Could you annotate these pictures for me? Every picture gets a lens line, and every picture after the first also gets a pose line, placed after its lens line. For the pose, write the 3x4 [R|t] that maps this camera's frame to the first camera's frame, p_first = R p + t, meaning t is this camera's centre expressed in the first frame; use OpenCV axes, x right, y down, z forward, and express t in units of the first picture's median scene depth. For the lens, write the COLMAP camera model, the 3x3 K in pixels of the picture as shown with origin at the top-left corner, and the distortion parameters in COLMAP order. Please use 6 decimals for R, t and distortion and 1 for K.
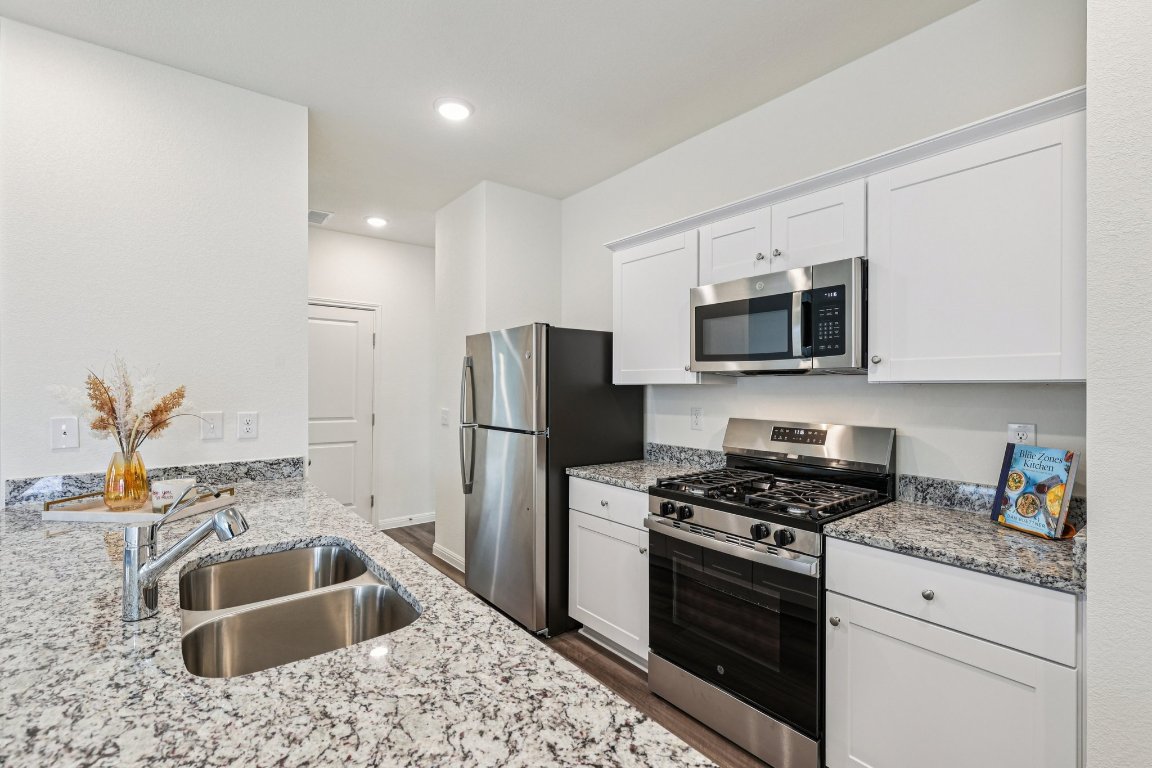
lens RADIAL K [[519.5, 0, 578.6], [0, 519.5, 385.2], [0, 0, 1]] dist [-0.007786, 0.000190]
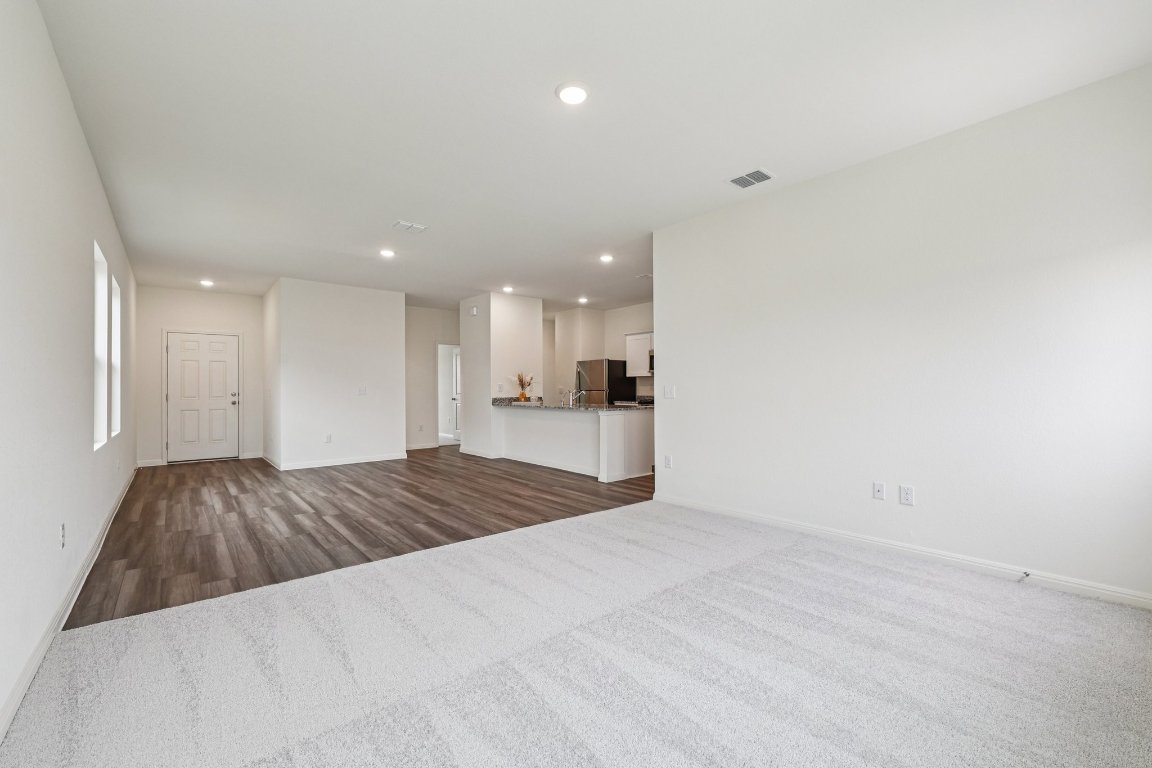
lens RADIAL K [[487.2, 0, 575.7], [0, 487.2, 388.6], [0, 0, 1]] dist [0.004708, 0.001628]
pose [[0.999618, -0.006069, 0.026982, -0.488343], [0.006060, 0.999982, 0.000412, 0.100619], [-0.026984, -0.000249, 0.999636, -2.979211]]
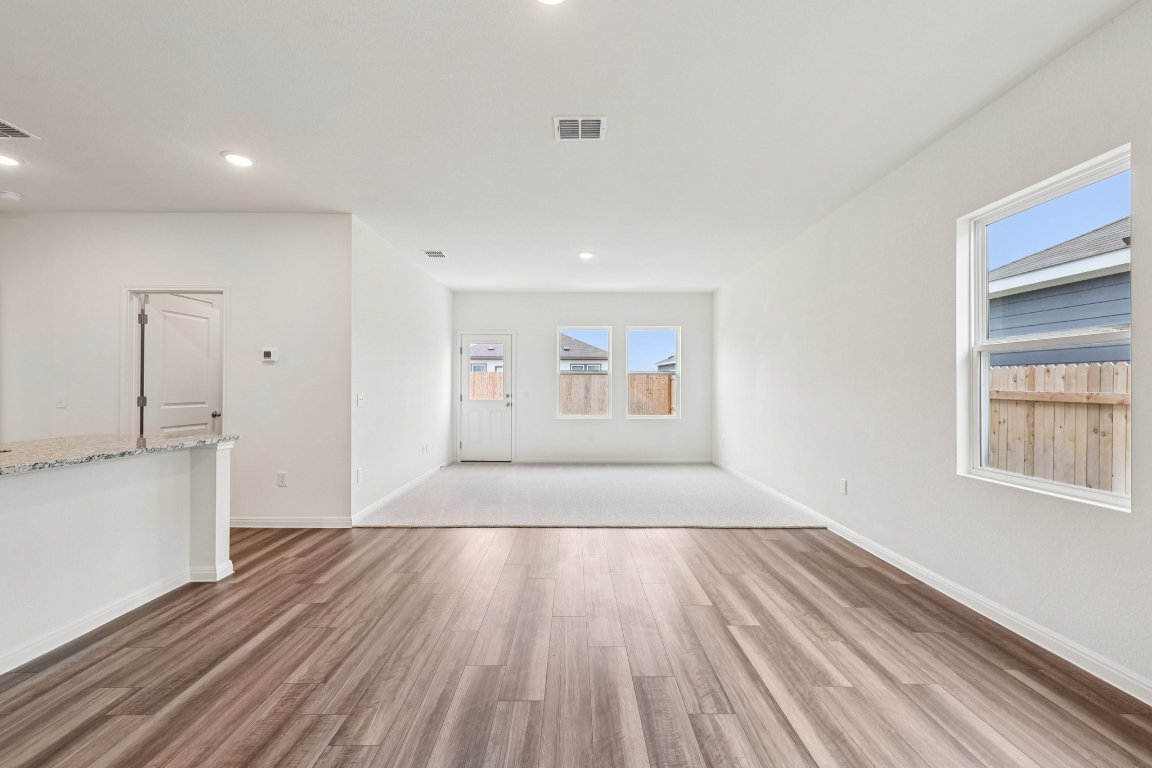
lens RADIAL K [[487.2, 0, 570.8], [0, 487.2, 385.2], [0, 0, 1]] dist [0.004708, 0.001628]
pose [[-0.785619, -0.000026, 0.618711, -2.071182], [-0.004677, 0.999972, -0.005897, 0.063573], [-0.618693, -0.007526, -0.785597, 0.489150]]
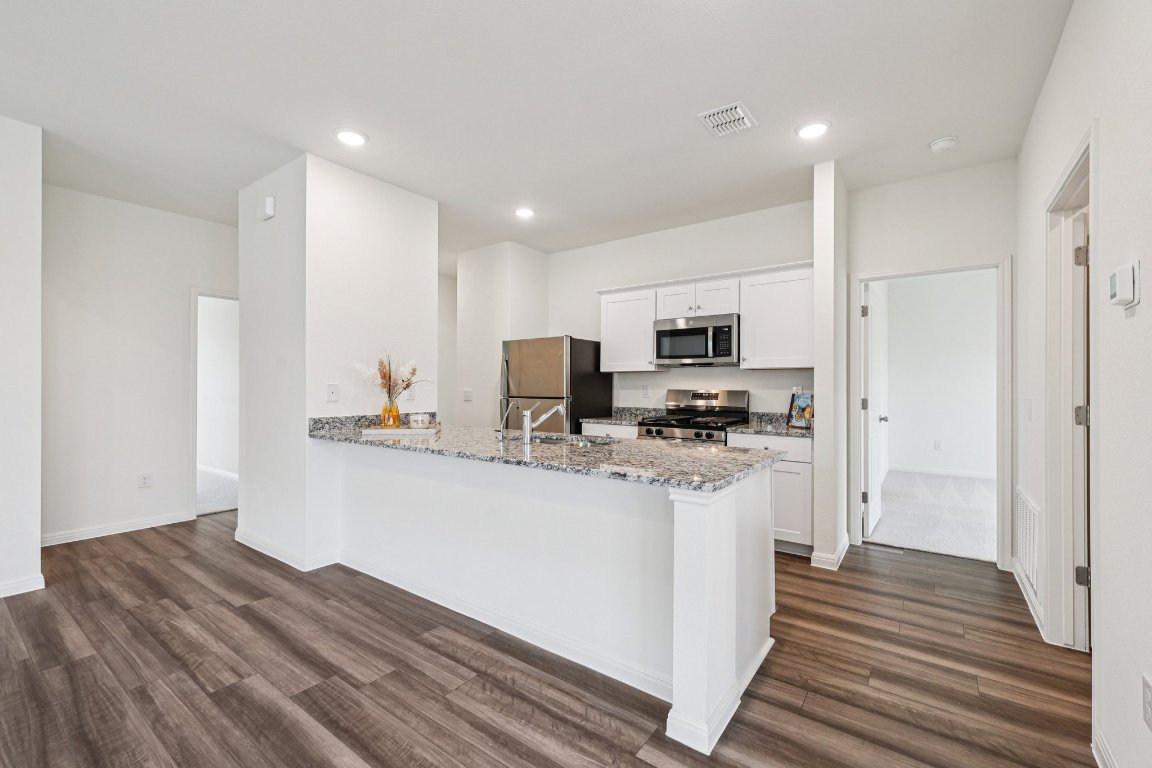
lens RADIAL K [[487.2, 0, 580.6], [0, 487.2, 387.6], [0, 0, 1]] dist [0.004708, 0.001628]
pose [[0.961037, 0.001282, 0.276417, -0.649192], [-0.002315, 0.999991, 0.003413, 0.066393], [-0.276410, -0.003920, 0.961032, -0.793259]]
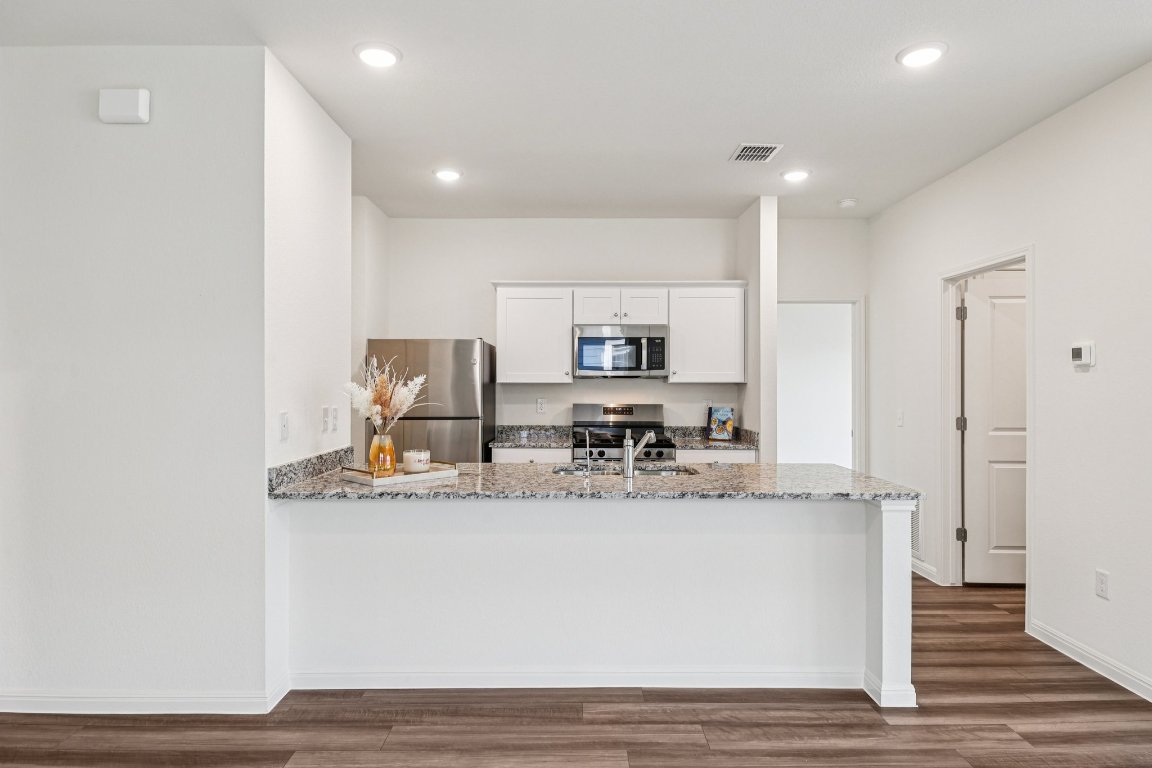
lens RADIAL K [[656.3, 0, 583.0], [0, 656.3, 386.1], [0, 0, 1]] dist [0.011941, -0.013622]
pose [[0.604797, -0.002738, 0.796375, -1.729088], [-0.000784, 0.999992, 0.004034, -0.000627], [-0.796379, -0.003065, 0.604790, -0.356971]]
